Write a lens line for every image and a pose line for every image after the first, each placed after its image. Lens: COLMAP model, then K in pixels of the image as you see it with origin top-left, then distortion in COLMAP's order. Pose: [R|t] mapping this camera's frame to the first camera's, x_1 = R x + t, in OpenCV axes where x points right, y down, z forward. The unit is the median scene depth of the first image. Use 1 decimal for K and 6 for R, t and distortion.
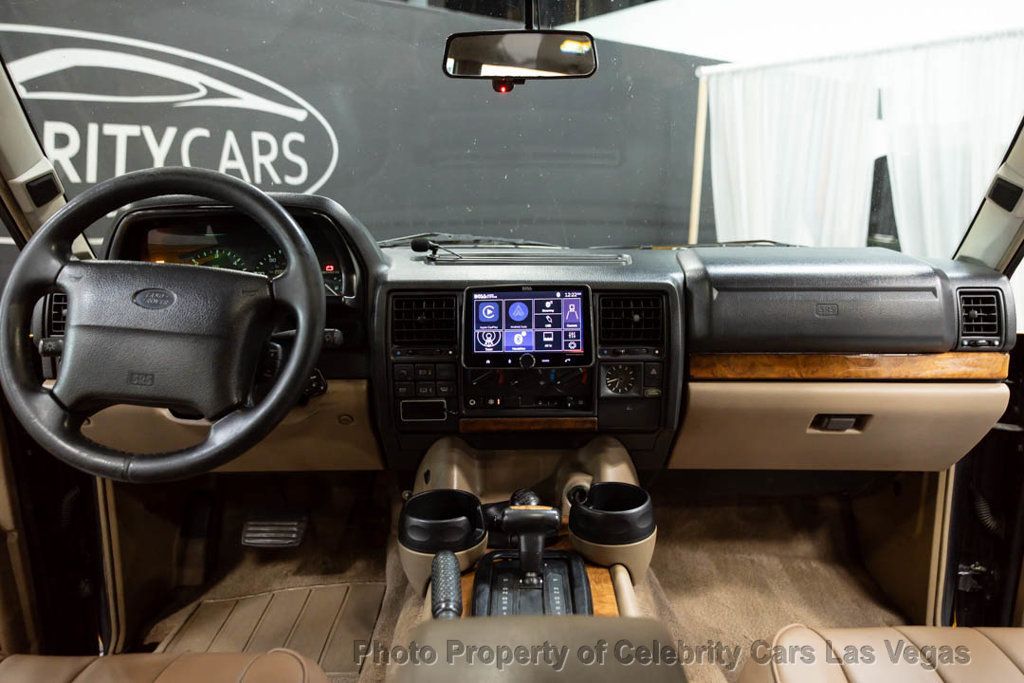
lens RADIAL K [[747.0, 0, 525.1], [0, 747.0, 345.8], [0, 0, 1]] dist [0.012122, -0.003536]
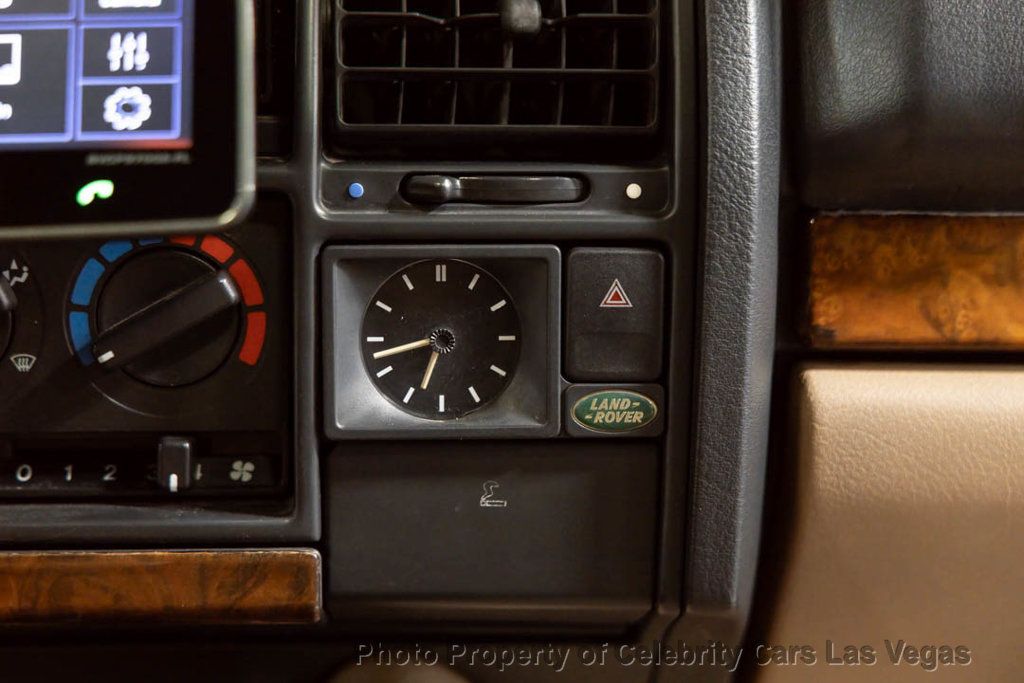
lens RADIAL K [[1931.6, 0, 518.1], [0, 1931.6, 342.3], [0, 0, 1]] dist [0.066415, 0.000000]
pose [[0.999101, 0.004866, 0.042102, 0.126366], [-0.001788, 0.997342, -0.072839, 0.080521], [-0.042344, 0.072699, 0.996455, 0.518146]]
